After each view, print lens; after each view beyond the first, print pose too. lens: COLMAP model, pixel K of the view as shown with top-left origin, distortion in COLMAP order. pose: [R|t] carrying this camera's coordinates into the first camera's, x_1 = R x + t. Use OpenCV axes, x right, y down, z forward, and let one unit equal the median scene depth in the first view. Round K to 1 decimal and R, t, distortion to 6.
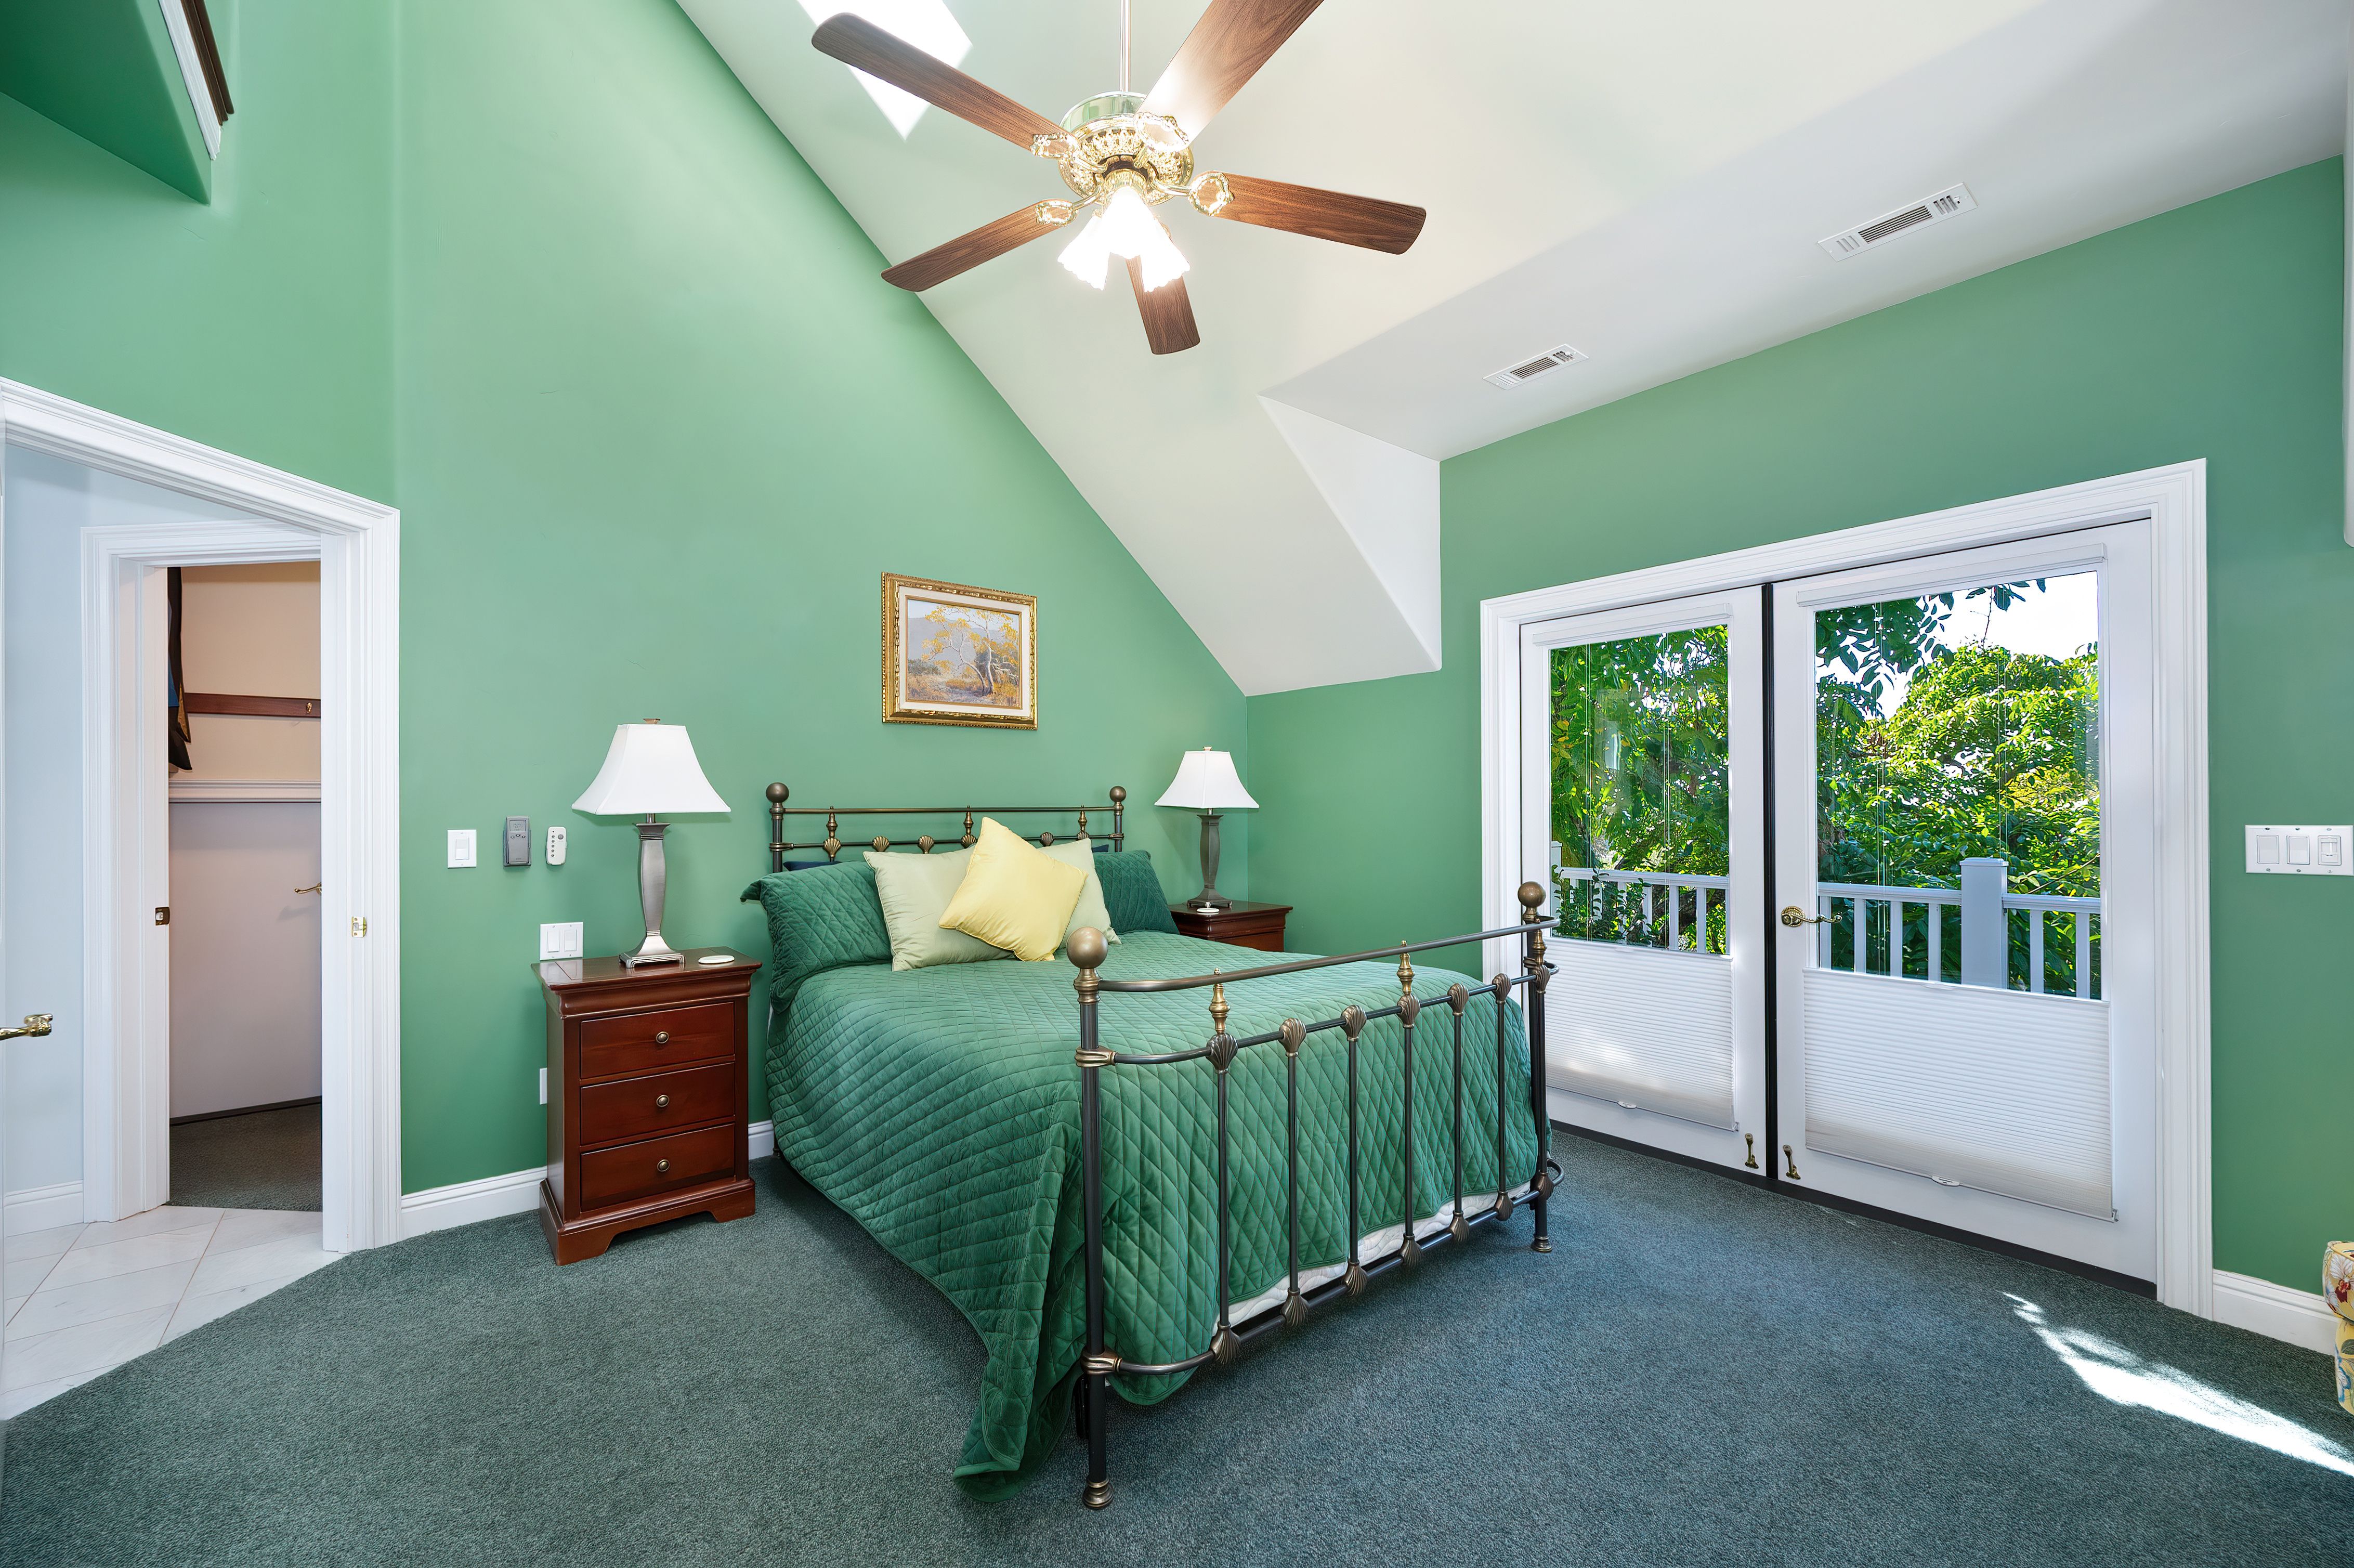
lens RADIAL K [[940.3, 0, 1192.2], [0, 940.3, 795.3], [0, 0, 1]] dist [0.002499, 0.000088]
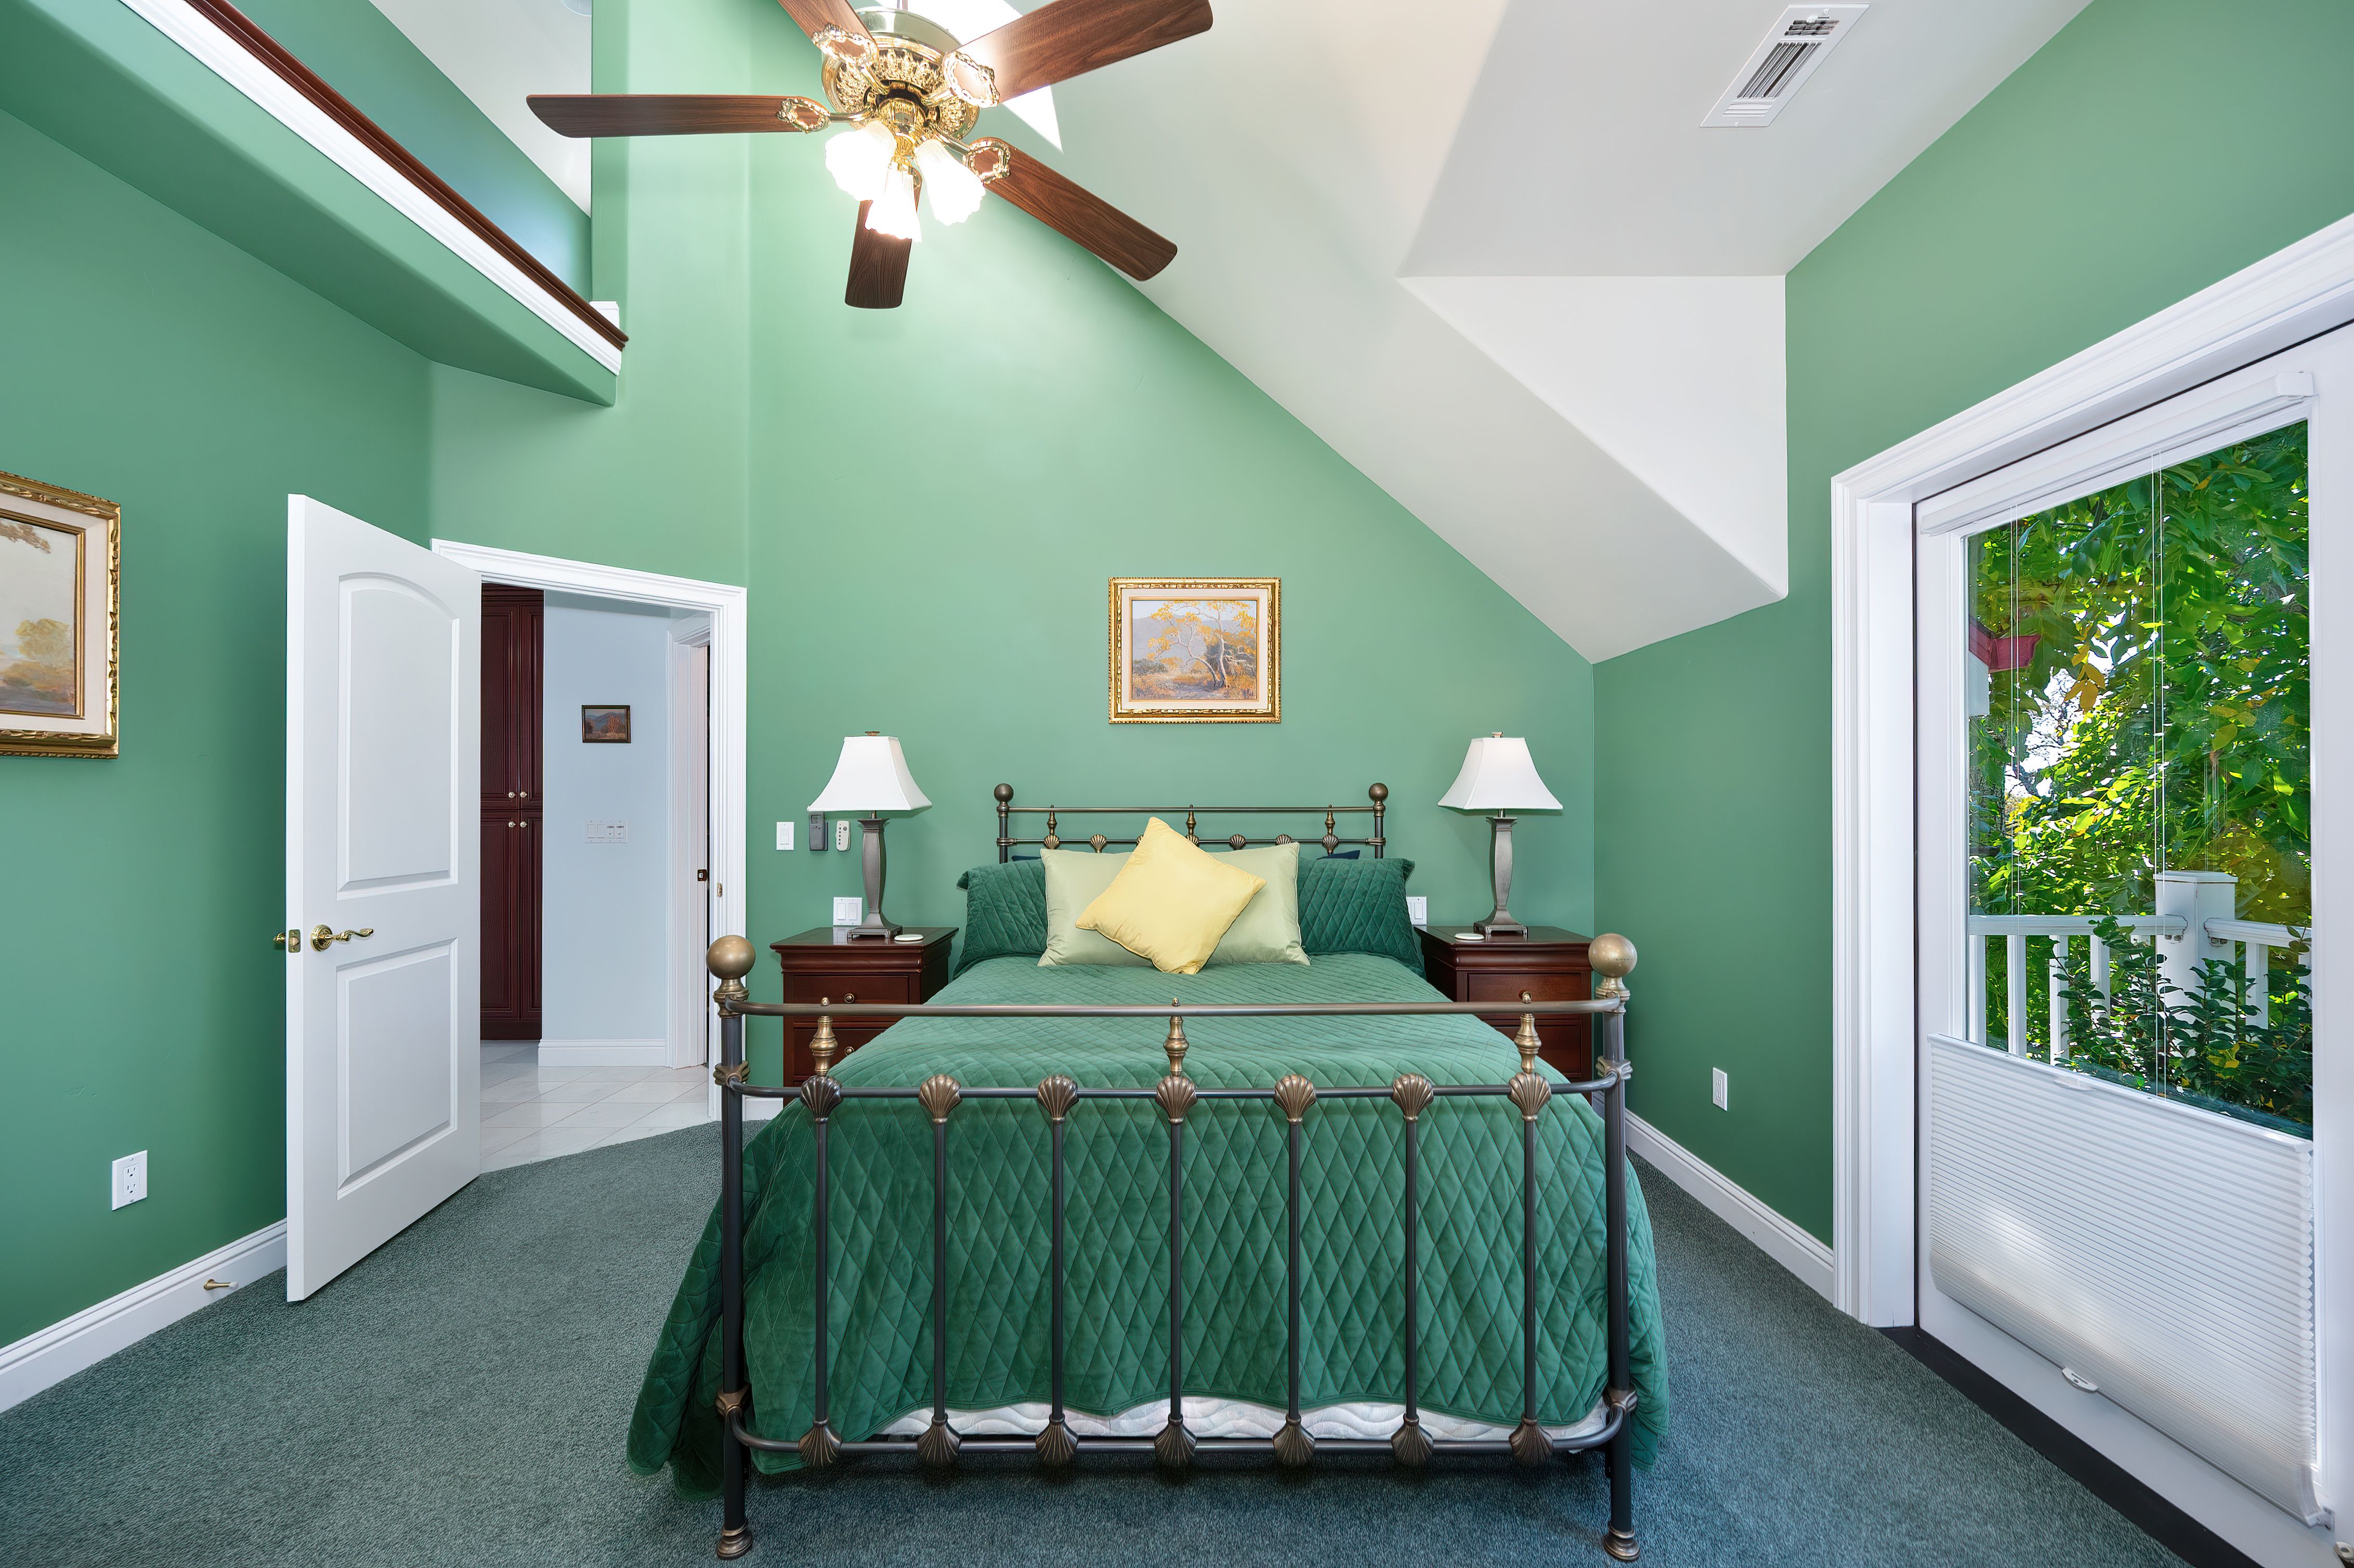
lens RADIAL K [[940.3, 0, 1179.4], [0, 940.3, 794.2], [0, 0, 1]] dist [0.002499, 0.000088]
pose [[0.771731, -0.003798, -0.635937, 0.379478], [0.004323, 0.999990, -0.000726, 0.000506], [0.635934, -0.002189, 0.771740, 0.254576]]
